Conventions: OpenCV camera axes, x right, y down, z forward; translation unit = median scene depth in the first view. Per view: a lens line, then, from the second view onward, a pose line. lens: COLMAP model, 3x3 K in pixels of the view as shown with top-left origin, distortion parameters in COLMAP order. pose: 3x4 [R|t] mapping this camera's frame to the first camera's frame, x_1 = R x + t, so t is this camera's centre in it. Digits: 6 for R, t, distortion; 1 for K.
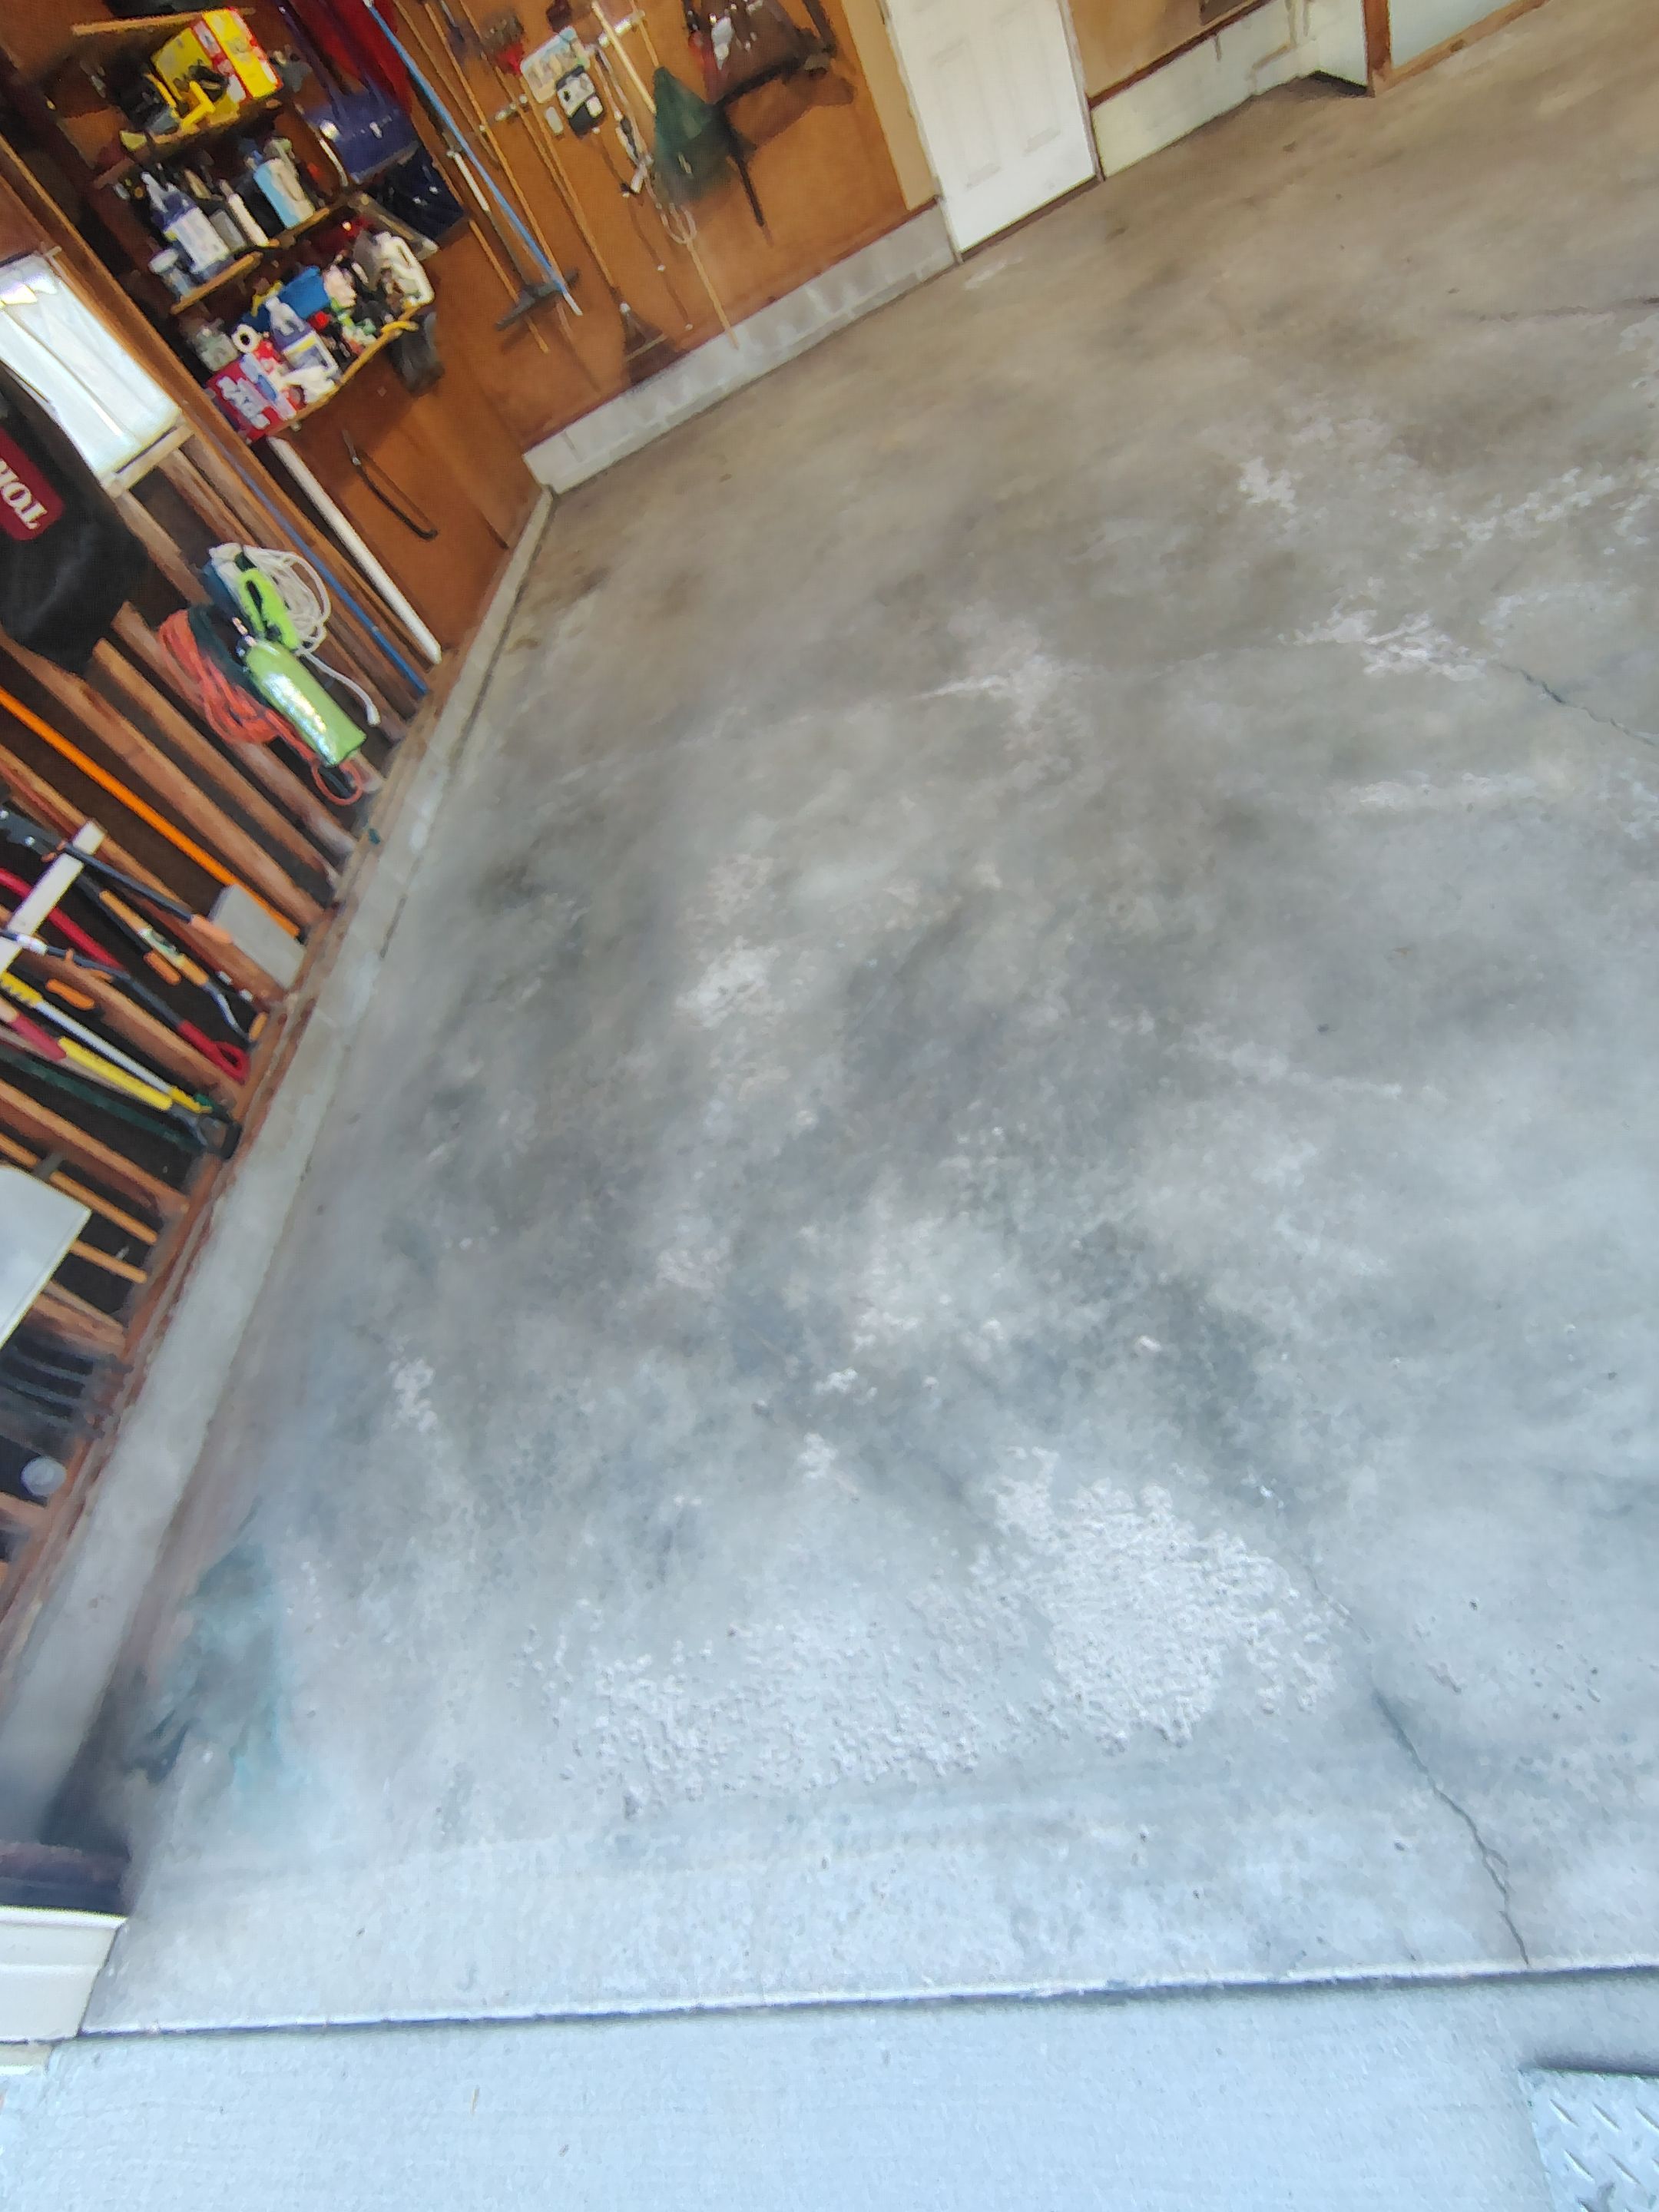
lens RADIAL K [[1058.4, 0, 827.4], [0, 1058.4, 1117.7], [0, 0, 1]] dist [-0.004470, 0.006788]
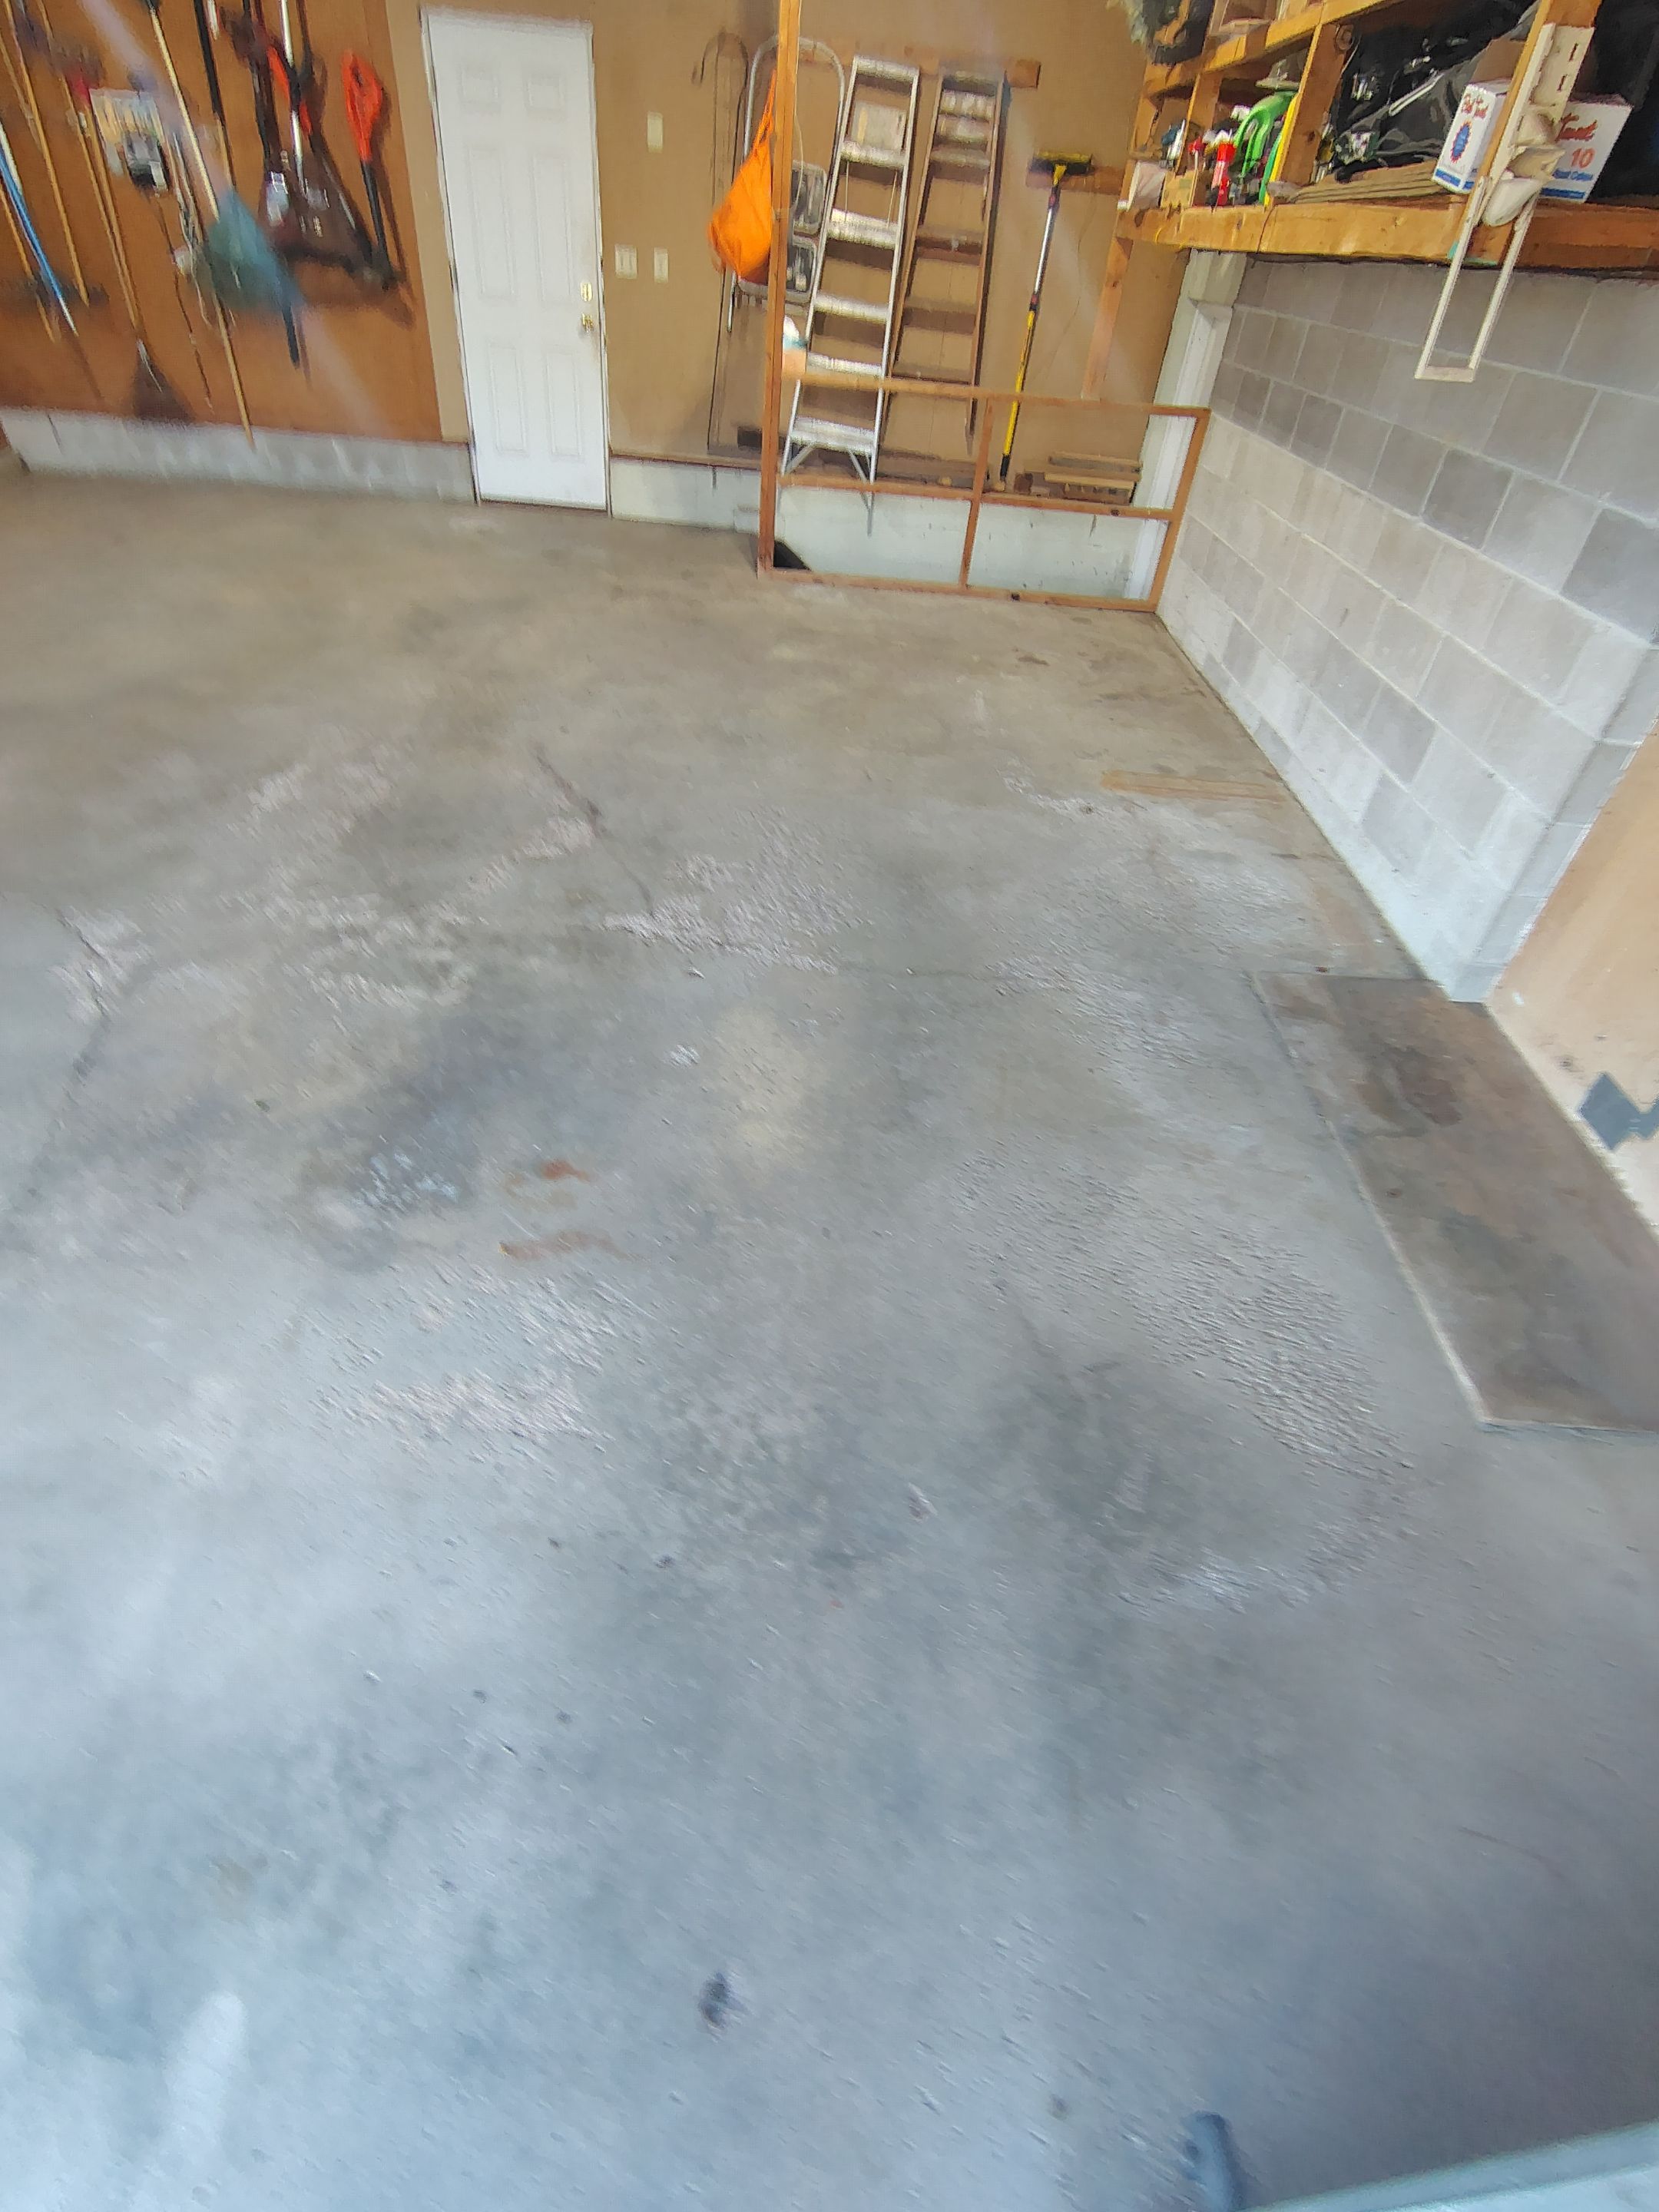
lens RADIAL K [[1058.4, 0, 827.4], [0, 1058.4, 1117.7], [0, 0, 1]] dist [-0.004470, 0.006788]
pose [[0.872376, 0.403969, 0.275261, 0.424299], [-0.360956, 0.912062, -0.194562, -0.162385], [-0.329652, 0.070374, 0.941476, -0.105218]]
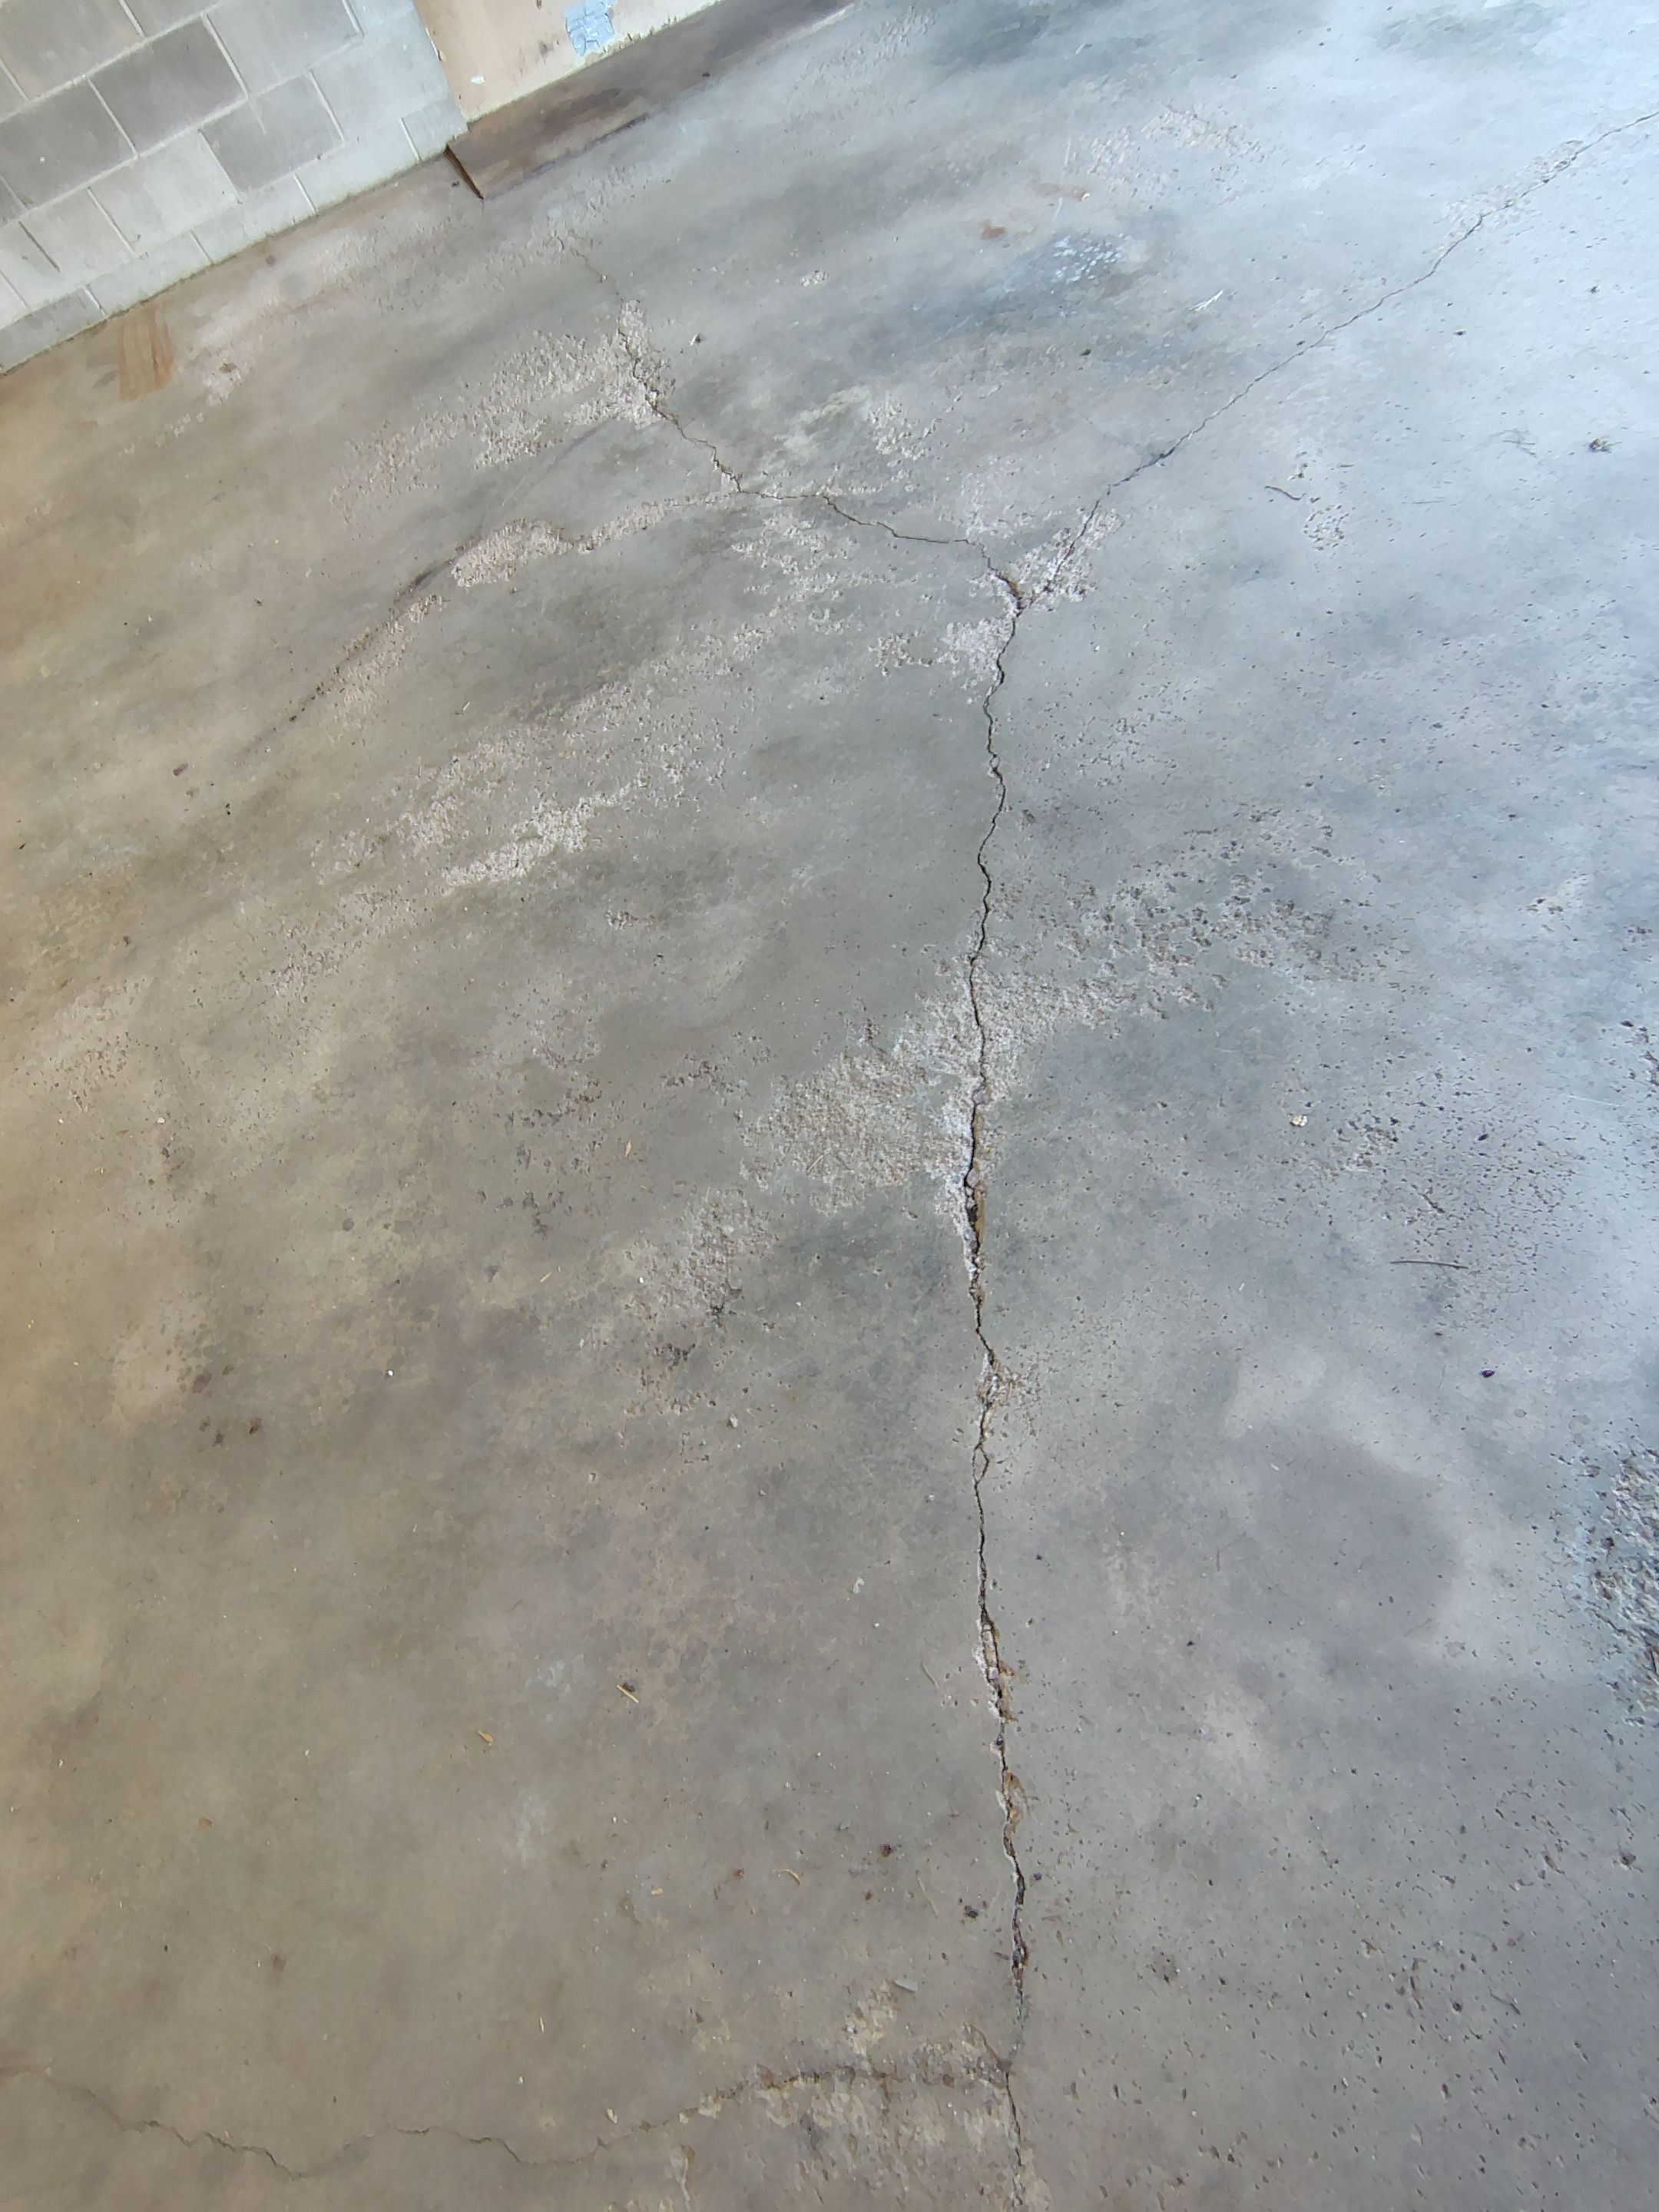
lens RADIAL K [[1032.5, 0, 821.0], [0, 1032.5, 1103.6], [0, 0, 1]] dist [0.000769, 0.000950]
pose [[-0.225645, -0.513076, 0.828153, -0.117789], [0.925937, 0.151322, 0.346038, -0.359849], [-0.302862, 0.844899, 0.440931, 0.461058]]
